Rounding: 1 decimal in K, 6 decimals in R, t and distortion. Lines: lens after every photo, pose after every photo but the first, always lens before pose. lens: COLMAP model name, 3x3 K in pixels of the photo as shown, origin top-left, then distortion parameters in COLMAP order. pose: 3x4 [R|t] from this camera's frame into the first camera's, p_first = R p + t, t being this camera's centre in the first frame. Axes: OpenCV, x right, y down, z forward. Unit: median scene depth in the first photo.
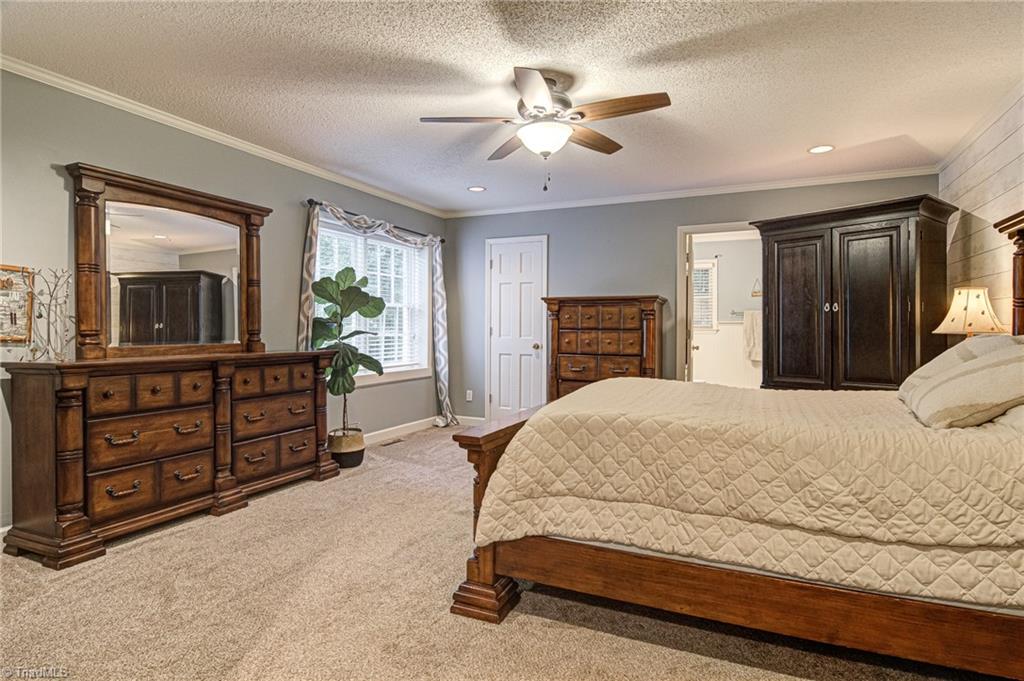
lens RADIAL K [[549.0, 0, 515.4], [0, 549.0, 338.5], [0, 0, 1]] dist [0.011958, -0.008011]
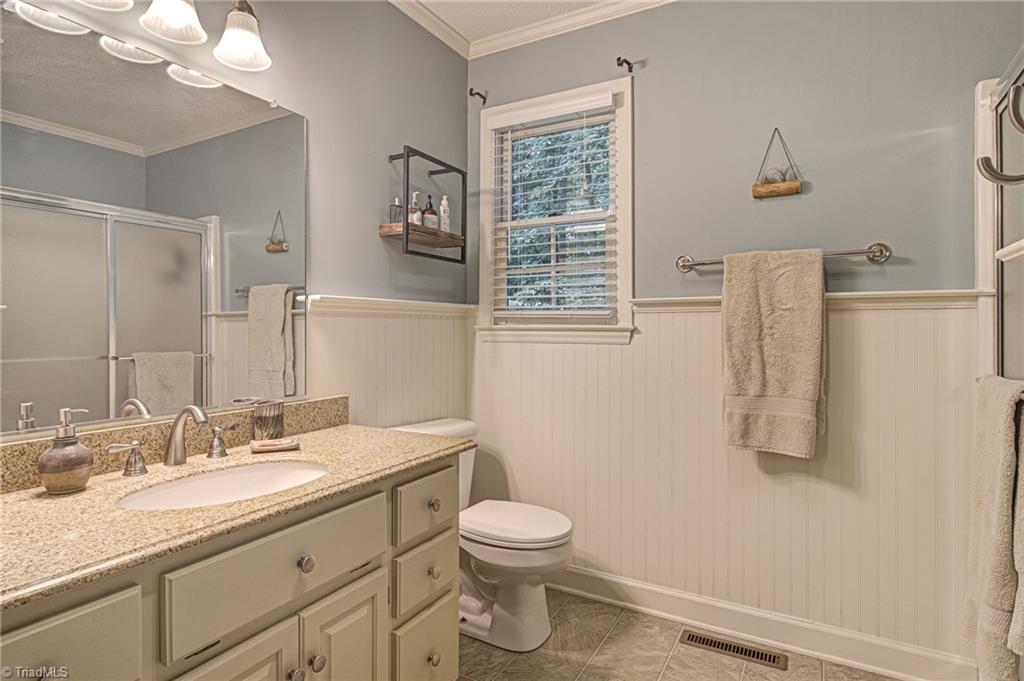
lens RADIAL K [[549.0, 0, 509.8], [0, 549.0, 334.7], [0, 0, 1]] dist [0.011958, -0.008011]
pose [[0.996576, -0.009530, -0.082133, 0.338424], [0.008538, 0.999886, -0.012419, -0.010135], [0.082242, 0.011675, 0.996544, 0.739809]]
